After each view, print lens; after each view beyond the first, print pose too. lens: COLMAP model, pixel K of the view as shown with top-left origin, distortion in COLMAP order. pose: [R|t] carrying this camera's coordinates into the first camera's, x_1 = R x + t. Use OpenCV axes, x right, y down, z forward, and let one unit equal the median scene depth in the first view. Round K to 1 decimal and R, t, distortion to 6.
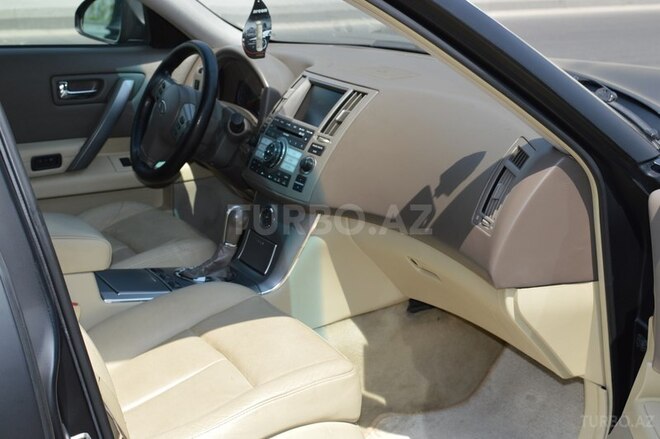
lens RADIAL K [[1013.9, 0, 330.0], [0, 1013.9, 219.5], [0, 0, 1]] dist [-0.016398, -0.041626]
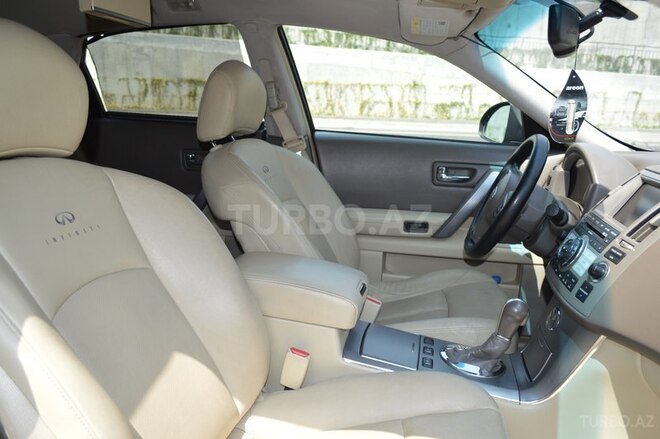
lens RADIAL K [[520.5, 0, 330.0], [0, 520.5, 219.5], [0, 0, 1]] dist [-0.023026, -0.002421]
pose [[0.747866, 0.151333, -0.646371, 0.077575], [-0.207174, 0.978246, -0.010671, -0.044932], [0.630695, 0.141892, 0.762949, 0.531890]]
